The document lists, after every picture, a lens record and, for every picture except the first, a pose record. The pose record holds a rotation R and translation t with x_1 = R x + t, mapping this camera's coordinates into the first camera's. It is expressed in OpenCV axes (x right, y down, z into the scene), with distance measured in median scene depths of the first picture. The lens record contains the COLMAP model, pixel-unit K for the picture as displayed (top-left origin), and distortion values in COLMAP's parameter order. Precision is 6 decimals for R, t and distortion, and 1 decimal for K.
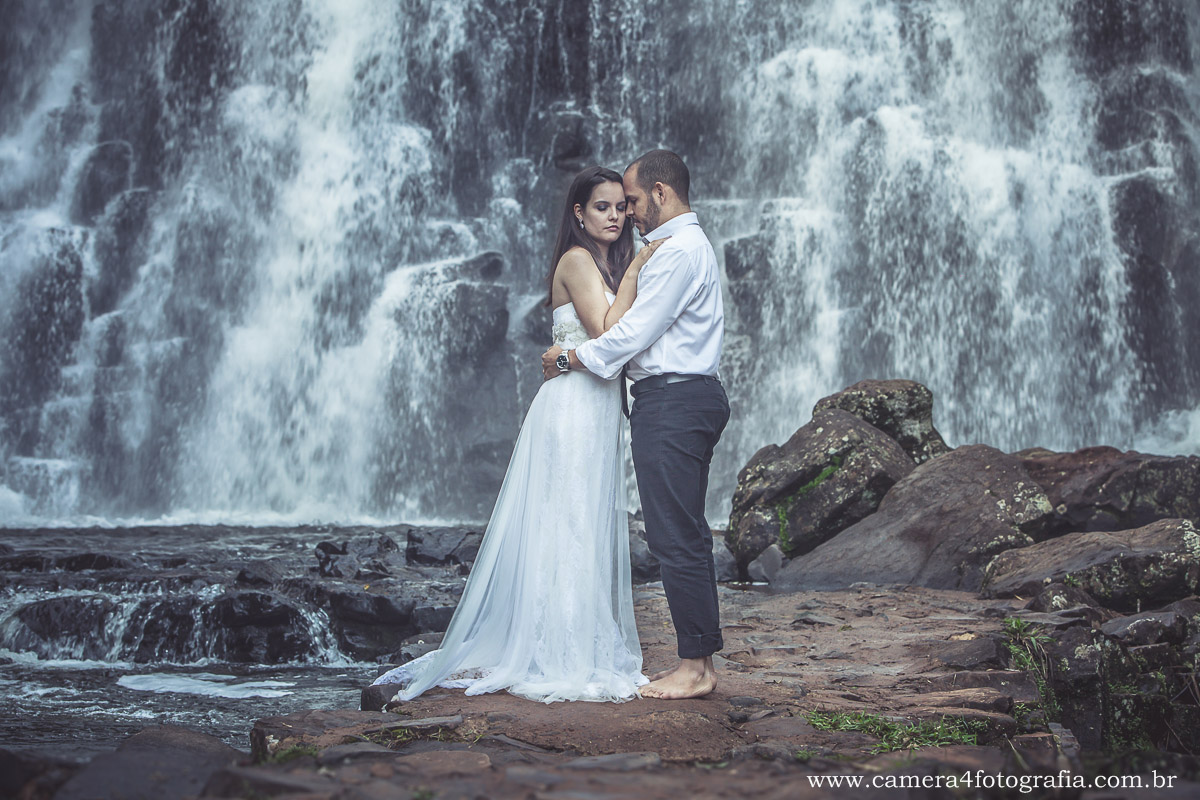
lens RADIAL K [[2973.7, 0, 600.5], [0, 2973.7, 397.8], [0, 0, 1]] dist [-0.099476, 0.000000]
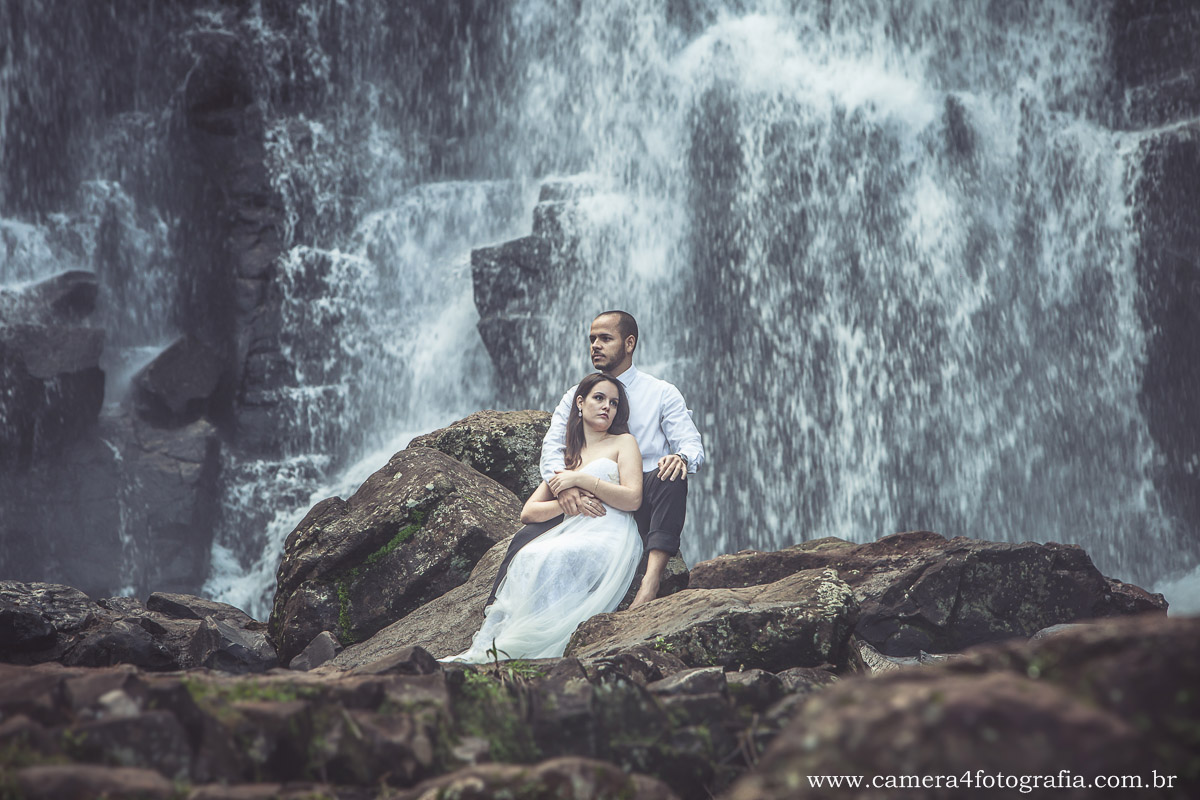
lens RADIAL K [[6972.1, 0, 599.4], [0, 6972.1, 401.3], [0, 0, 1]] dist [2.840868, 0.000000]
pose [[0.999935, -0.010329, -0.004848, 0.132040], [0.010118, 0.999078, -0.041719, 0.064456], [0.005275, 0.041668, 0.999118, -0.699498]]
